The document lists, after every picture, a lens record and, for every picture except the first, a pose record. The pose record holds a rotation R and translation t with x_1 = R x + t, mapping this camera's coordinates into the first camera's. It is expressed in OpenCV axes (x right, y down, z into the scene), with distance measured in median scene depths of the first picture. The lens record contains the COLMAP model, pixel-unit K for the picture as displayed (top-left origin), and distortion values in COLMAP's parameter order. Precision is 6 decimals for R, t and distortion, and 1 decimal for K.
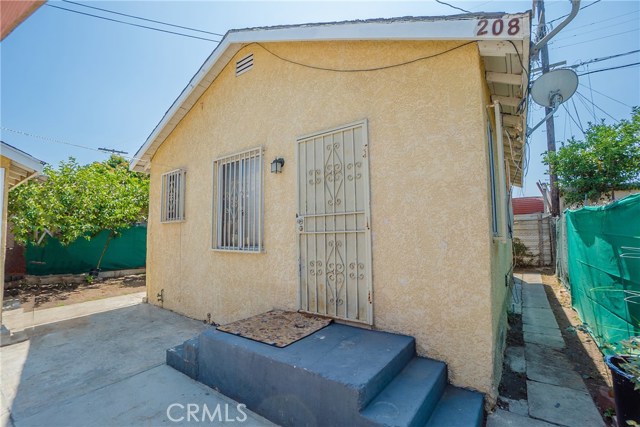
lens RADIAL K [[288.2, 0, 316.5], [0, 288.2, 212.7], [0, 0, 1]] dist [-0.033703, 0.009353]
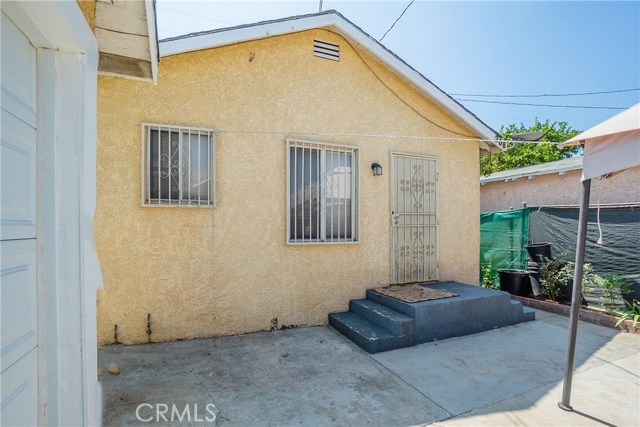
lens RADIAL K [[288.2, 0, 324.8], [0, 288.2, 229.0], [0, 0, 1]] dist [-0.033703, 0.009353]
pose [[0.523994, 0.001969, 0.851720, -0.849376], [-0.068739, 0.996833, 0.039985, 0.033655], [-0.848943, -0.079498, 0.522470, 0.365229]]
